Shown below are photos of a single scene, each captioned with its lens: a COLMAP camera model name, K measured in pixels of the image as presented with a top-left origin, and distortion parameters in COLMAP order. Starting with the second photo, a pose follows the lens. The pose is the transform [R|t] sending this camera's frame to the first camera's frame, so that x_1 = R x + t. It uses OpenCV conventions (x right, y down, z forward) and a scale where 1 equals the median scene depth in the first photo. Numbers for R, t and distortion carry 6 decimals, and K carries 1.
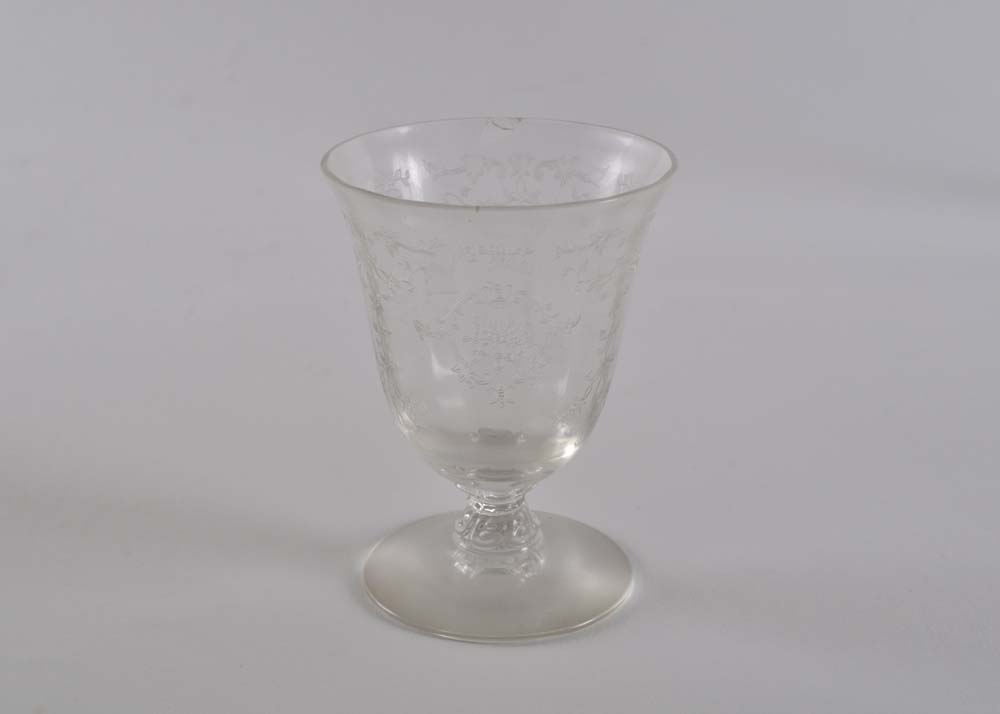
lens RADIAL K [[1726.7, 0, 501.8], [0, 1726.7, 356.3], [0, 0, 1]] dist [0.037821, 0.000000]
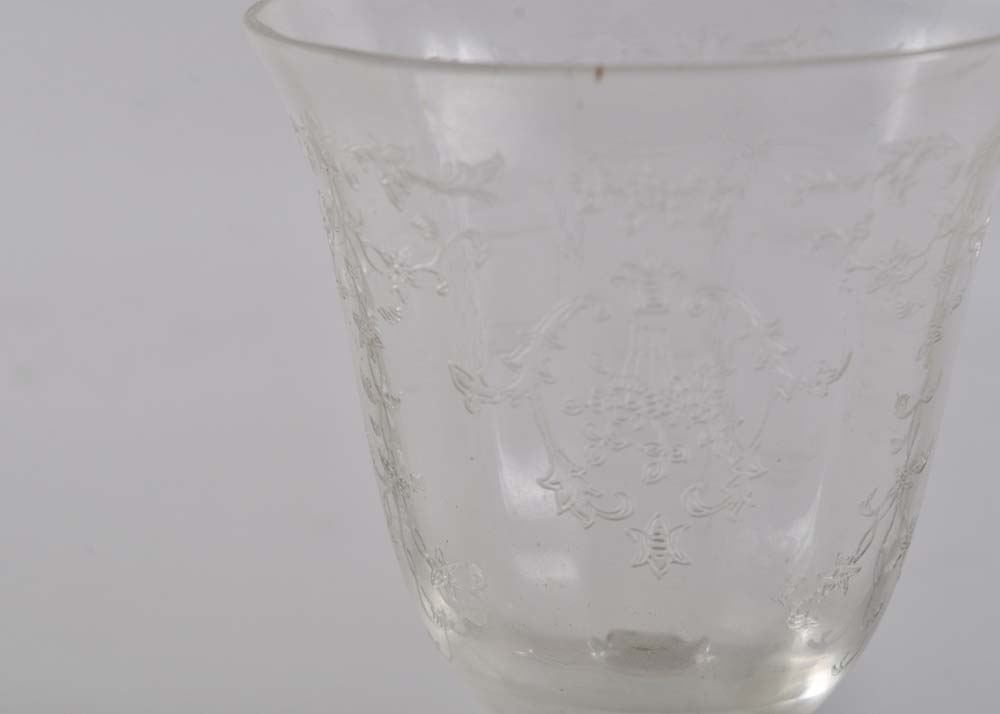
lens RADIAL K [[2405.9, 0, 496.0], [0, 2405.9, 356.9], [0, 0, 1]] dist [0.078766, 0.000000]
pose [[0.997377, 0.001674, -0.072364, 0.002504], [-0.007452, 0.996796, -0.079644, 0.023134], [0.071999, 0.079974, 0.994193, 0.411552]]
